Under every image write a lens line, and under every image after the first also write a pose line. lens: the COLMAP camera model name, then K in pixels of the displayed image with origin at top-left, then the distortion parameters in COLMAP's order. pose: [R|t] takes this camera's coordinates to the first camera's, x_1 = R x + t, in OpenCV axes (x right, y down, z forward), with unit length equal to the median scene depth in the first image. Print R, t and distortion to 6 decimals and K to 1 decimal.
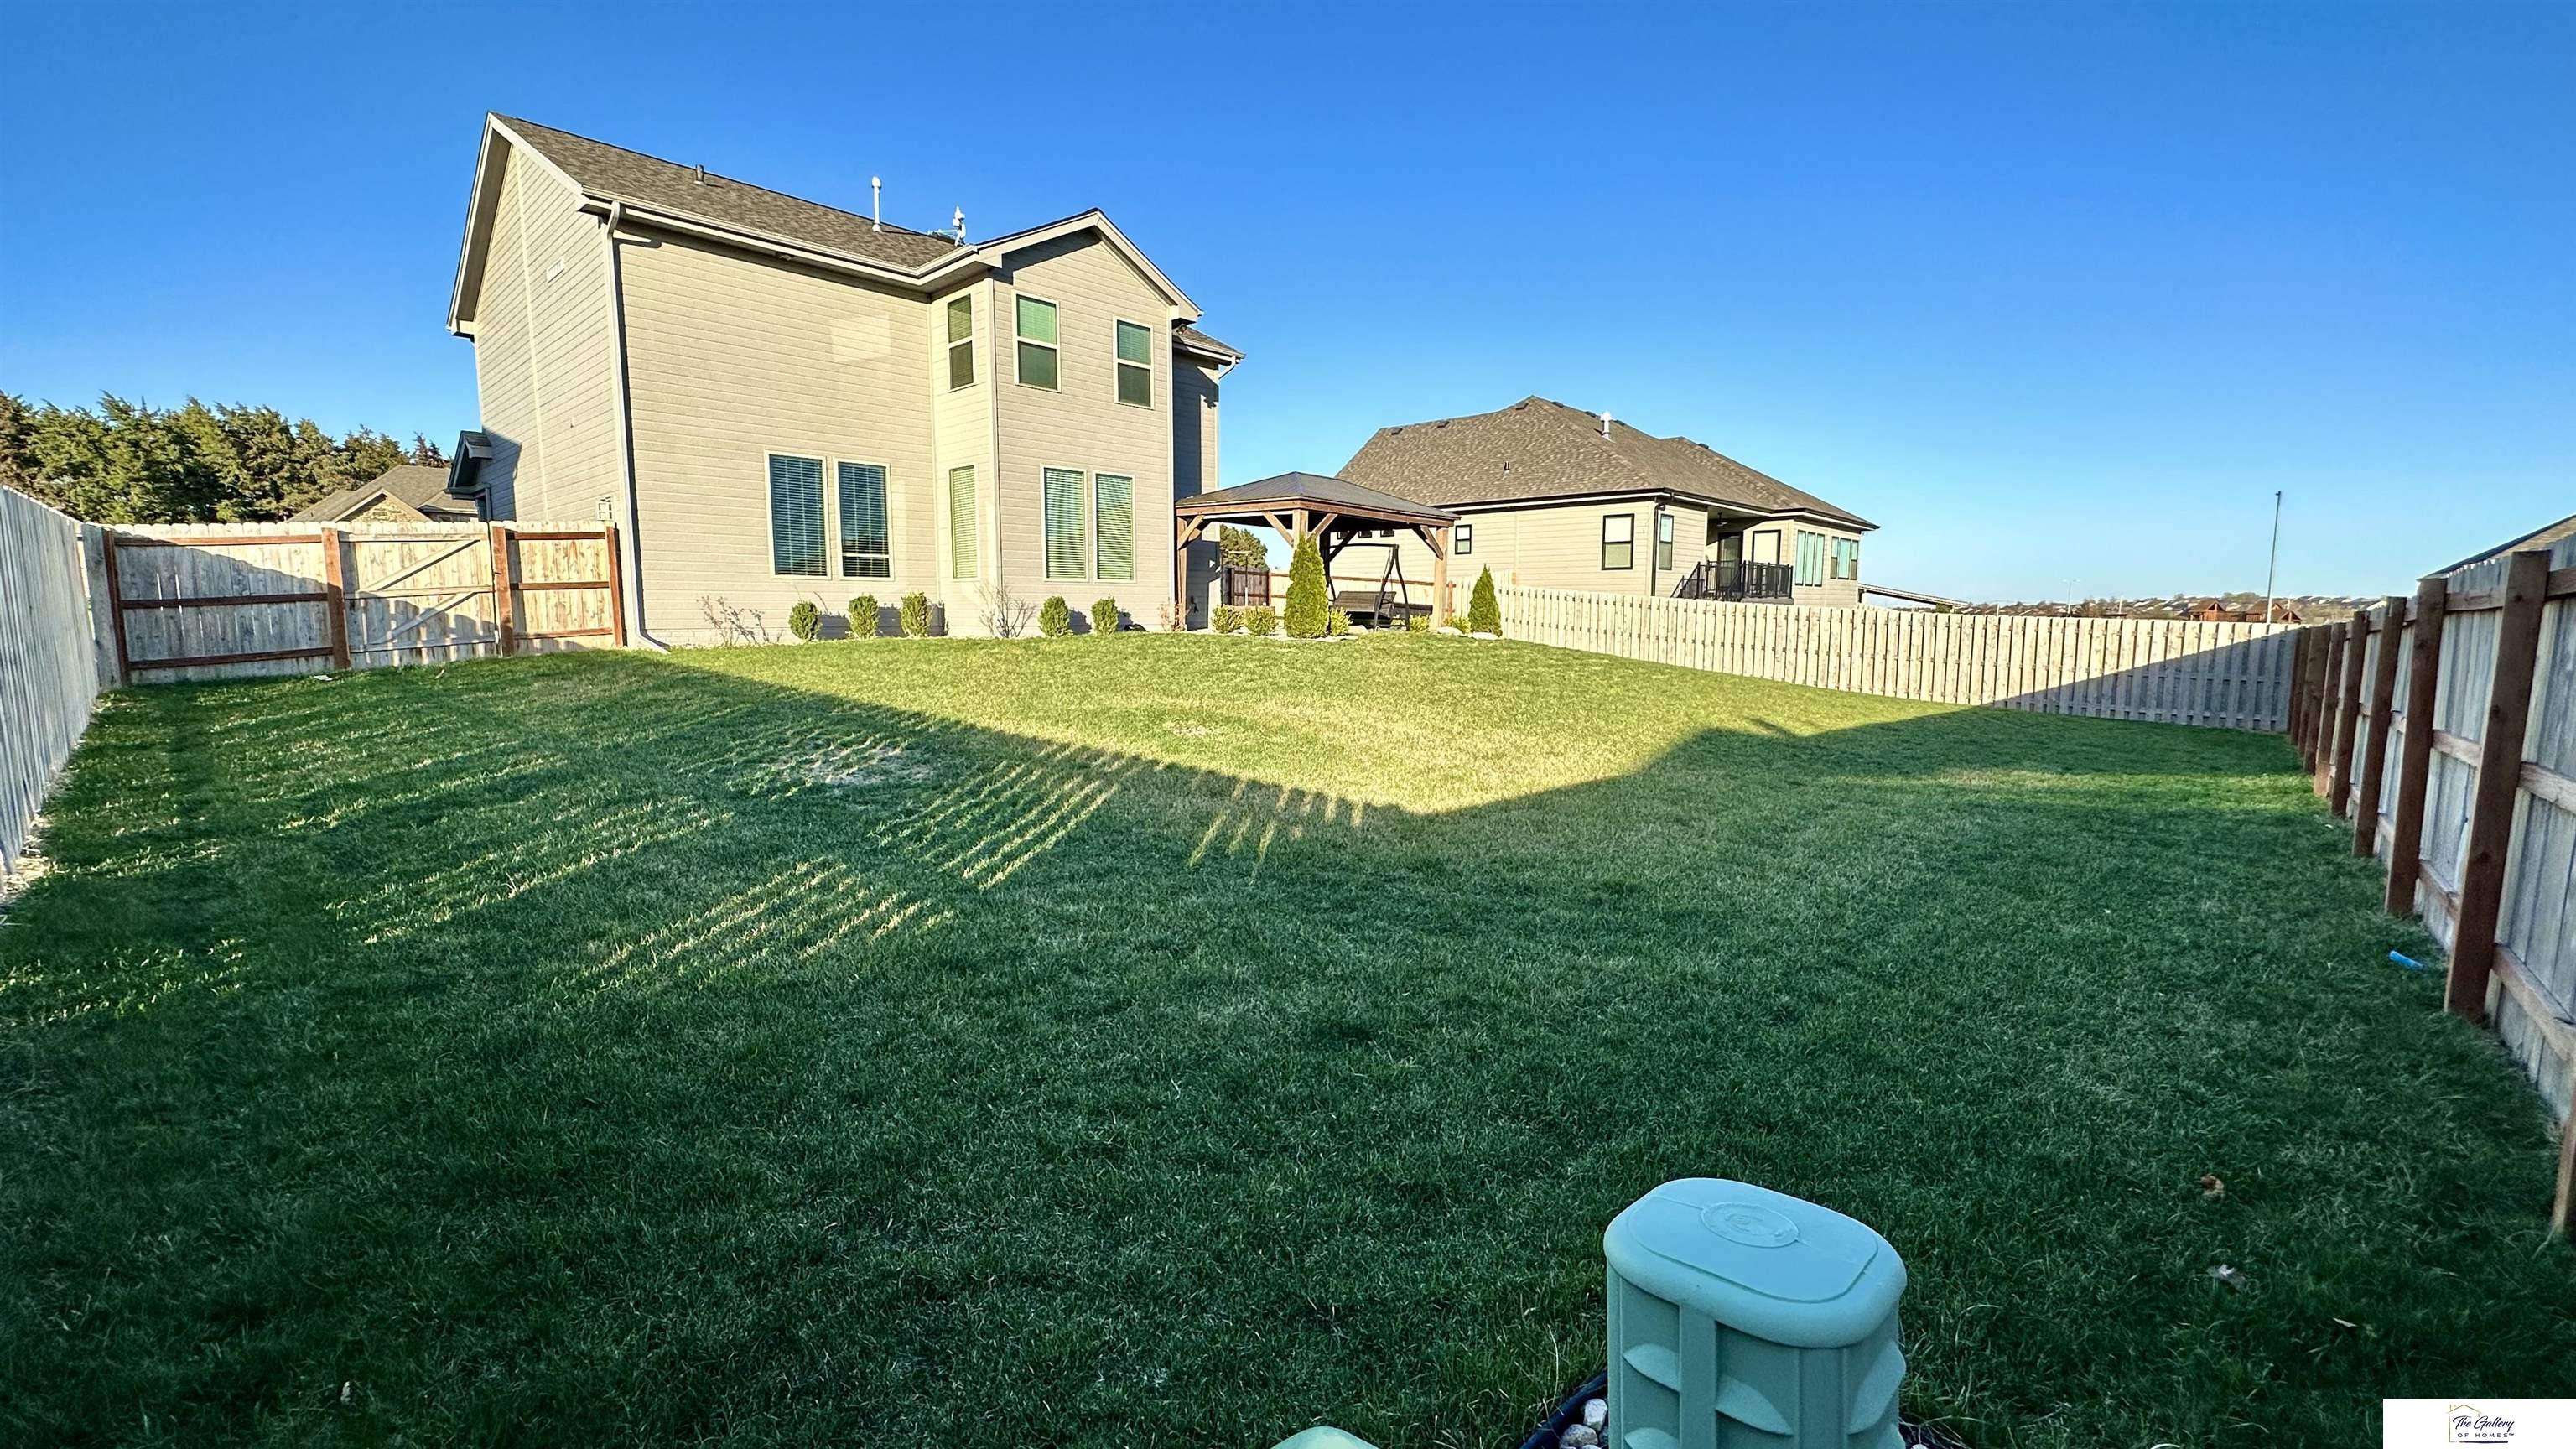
lens RADIAL K [[1022.1, 0, 1288.0], [0, 1022.1, 724.5], [0, 0, 1]] dist [-0.000301, -0.000004]
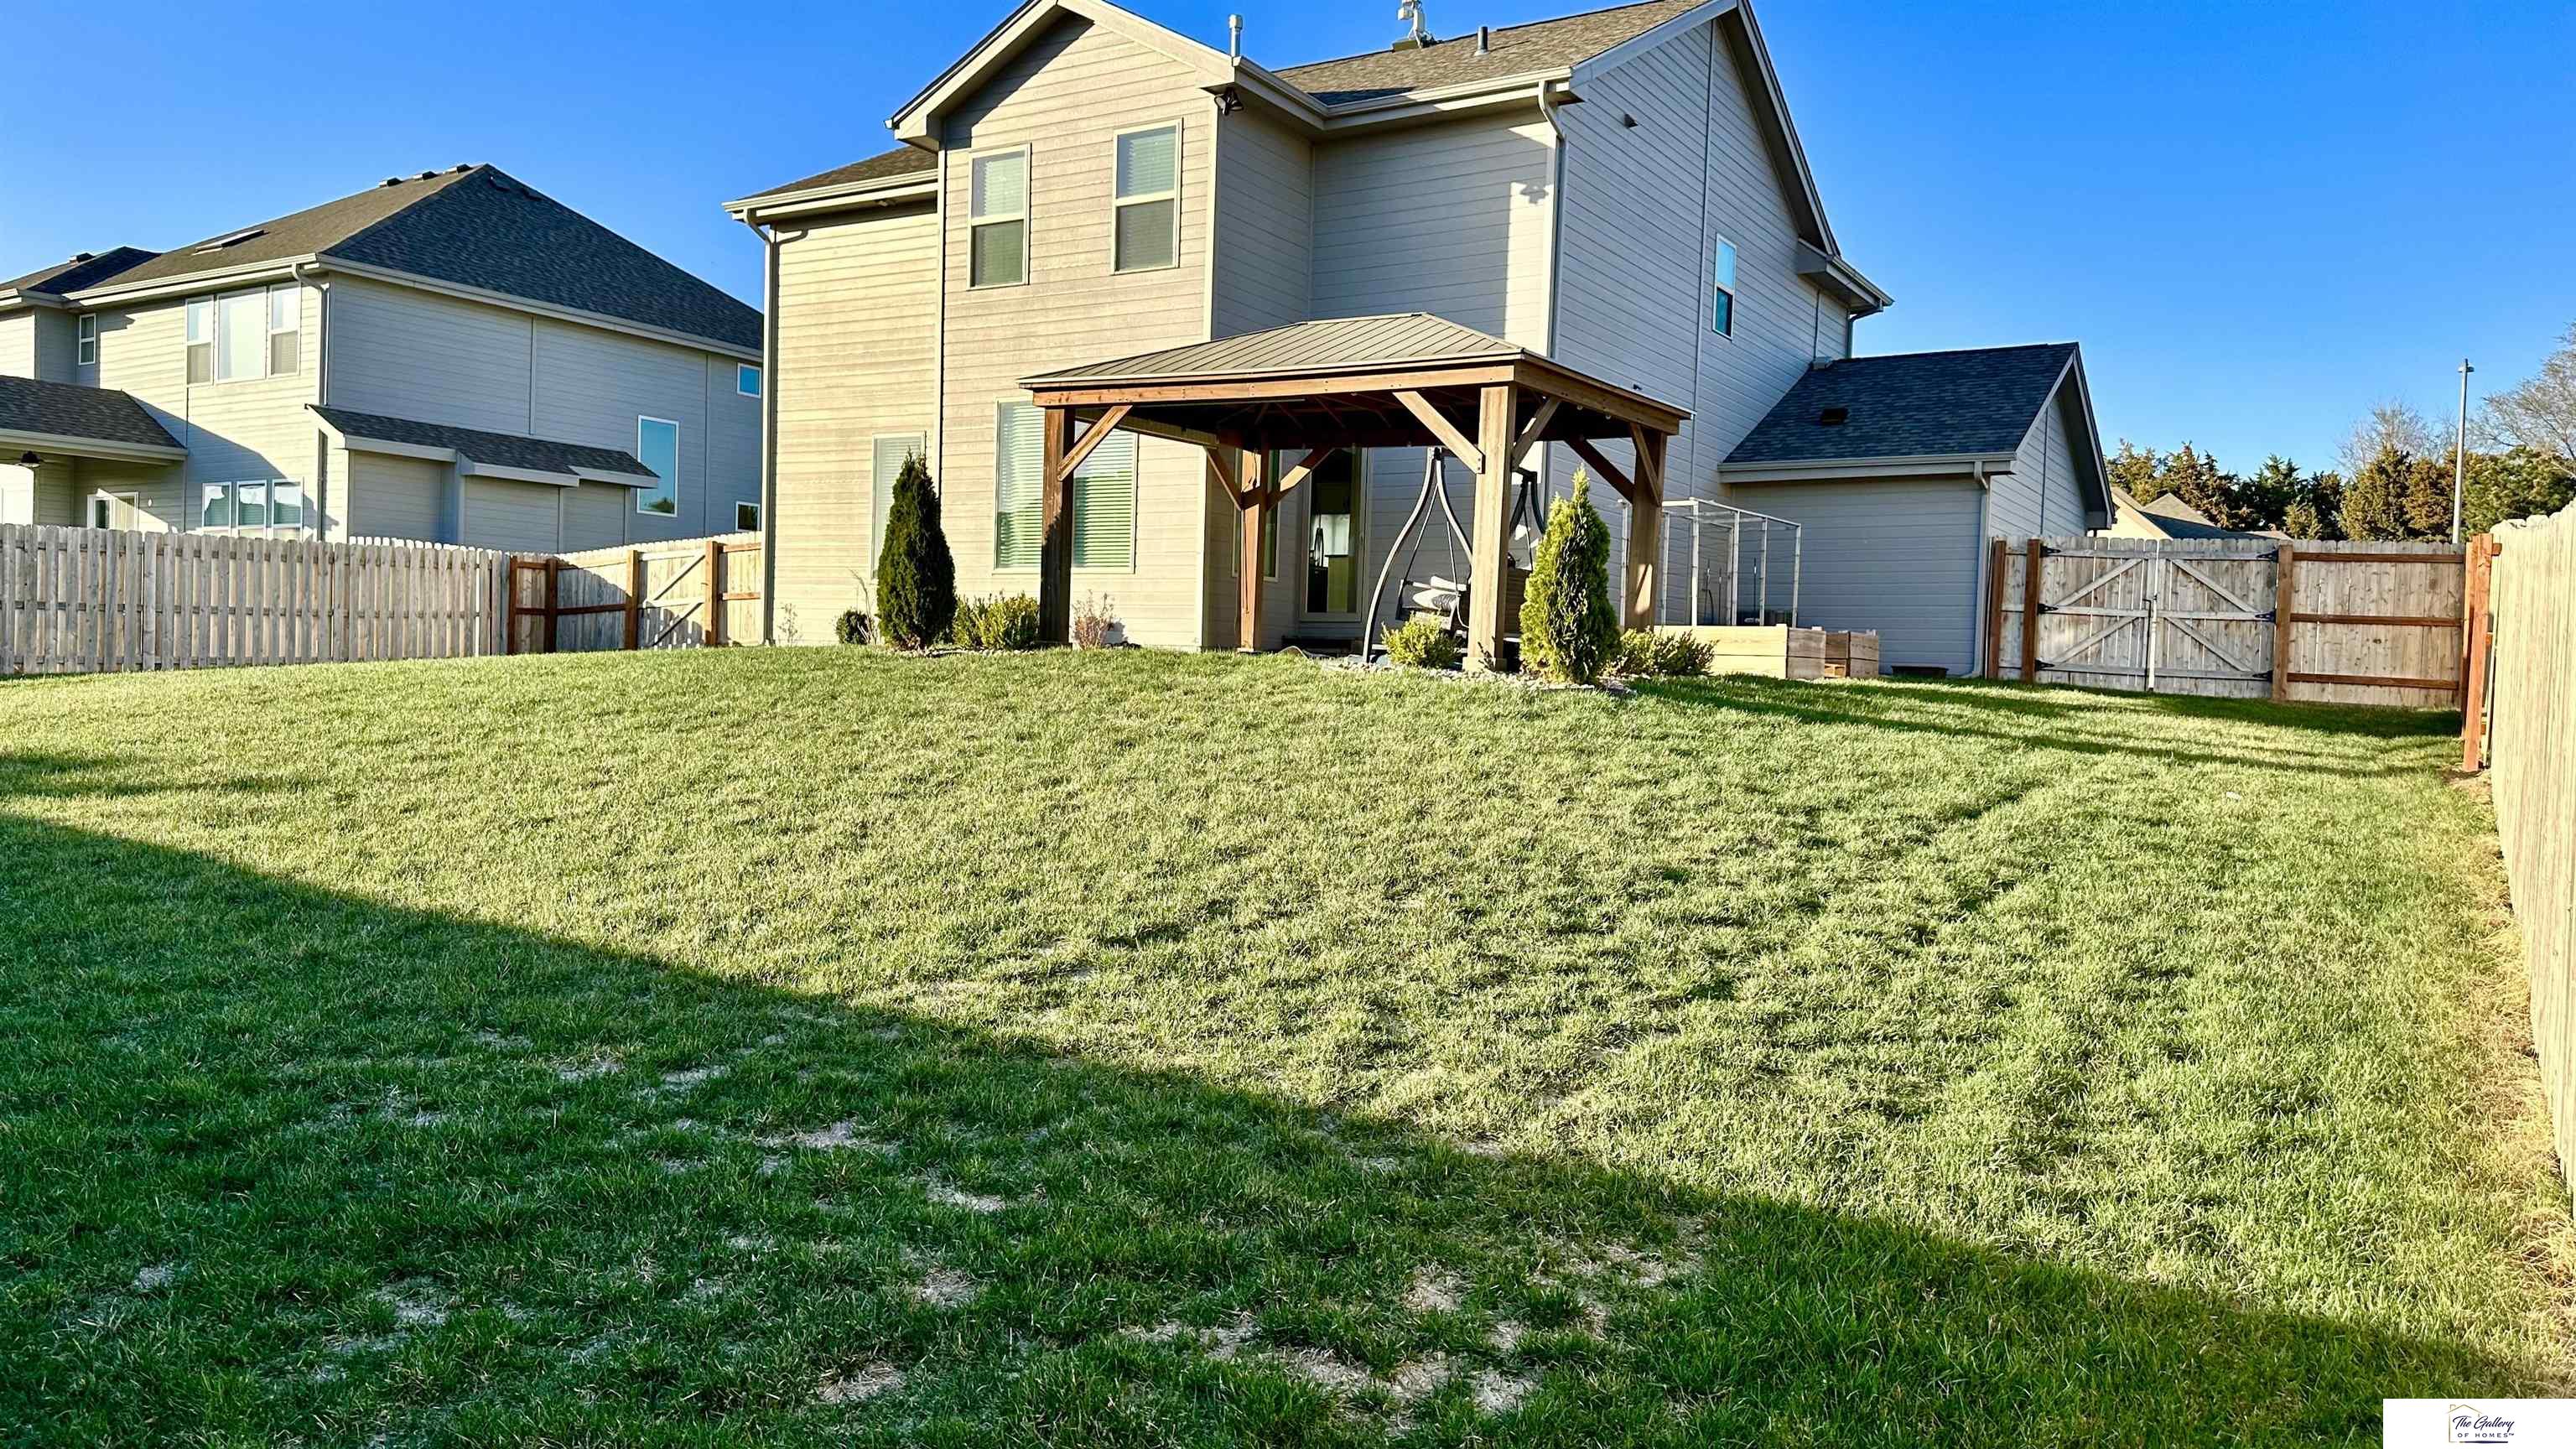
lens RADIAL K [[1808.3, 0, 1288.0], [0, 1808.3, 724.5], [0, 0, 1]] dist [0.071148, -0.001048]
pose [[0.187437, 0.029609, -0.981830, 0.979565], [-0.141623, 0.989917, 0.002816, -0.078074], [0.972014, 0.138521, 0.189740, 1.017077]]
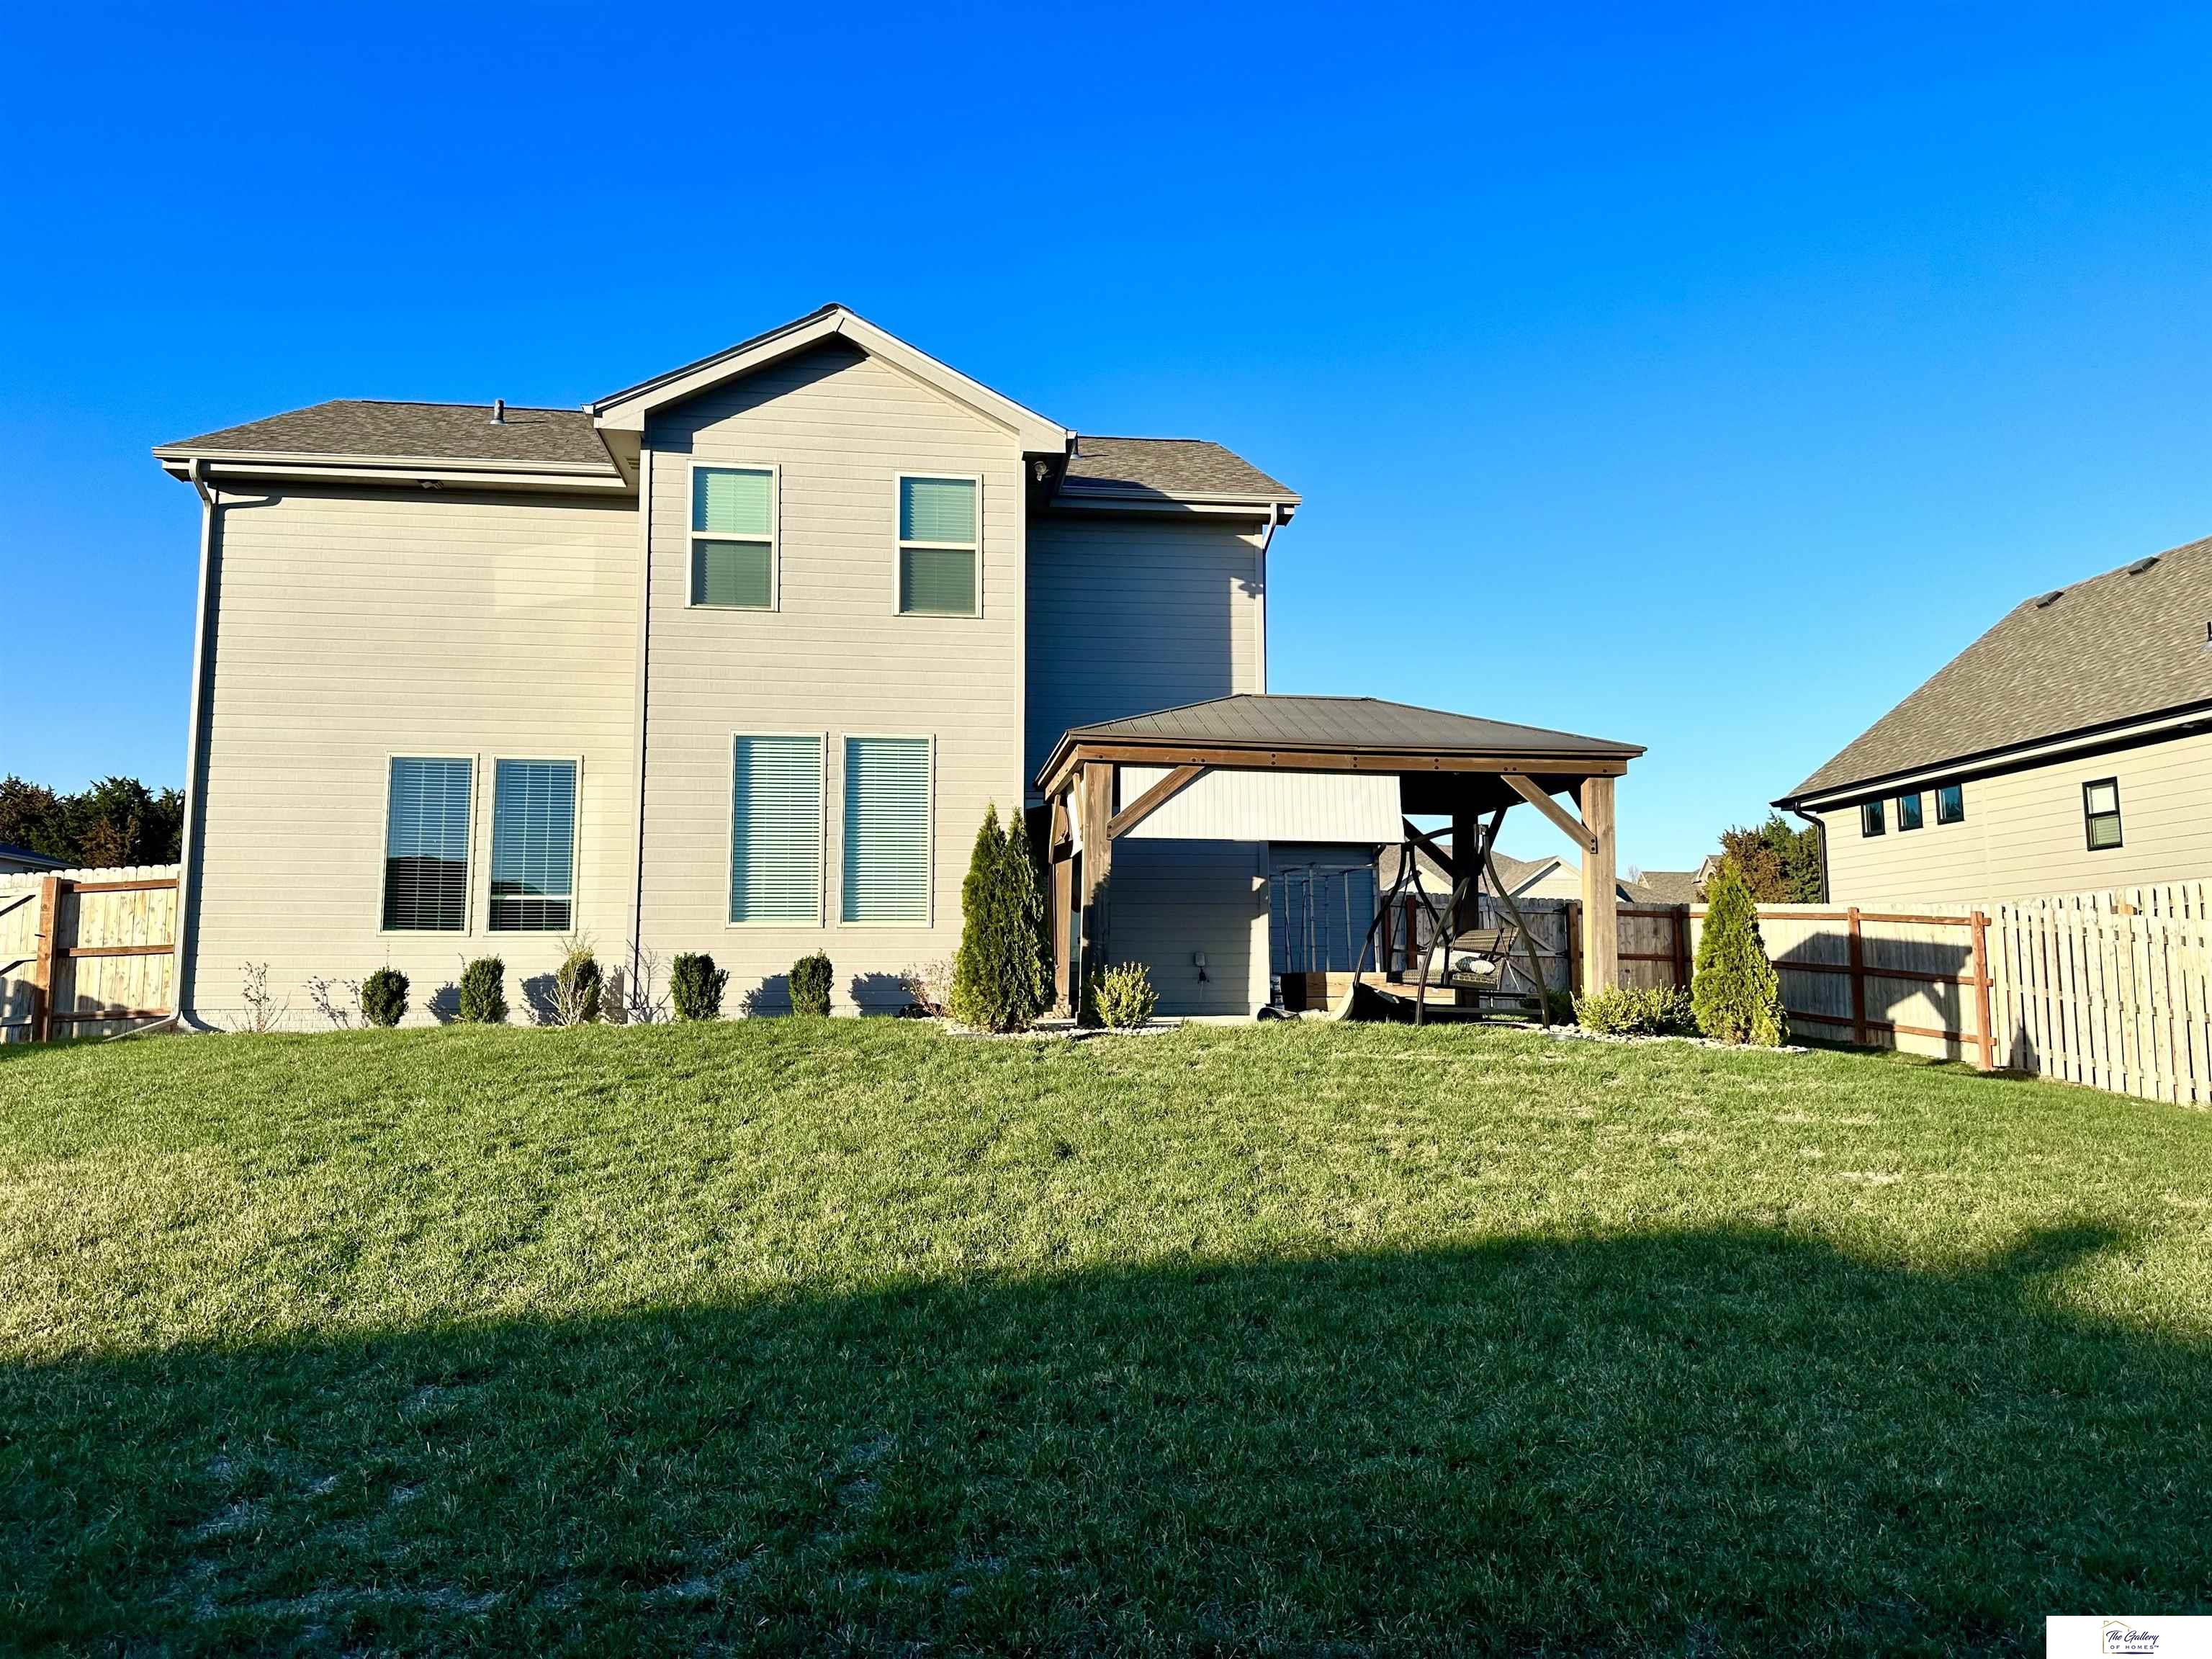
lens RADIAL K [[1529.3, 0, 1106.0], [0, 1529.3, 829.5], [0, 0, 1]] dist [0.003874, -0.003361]
pose [[0.777895, -0.071196, -0.624348, 0.483153], [-0.065466, 0.978973, -0.193200, -0.045010], [0.624975, 0.191163, 0.756877, 0.495030]]
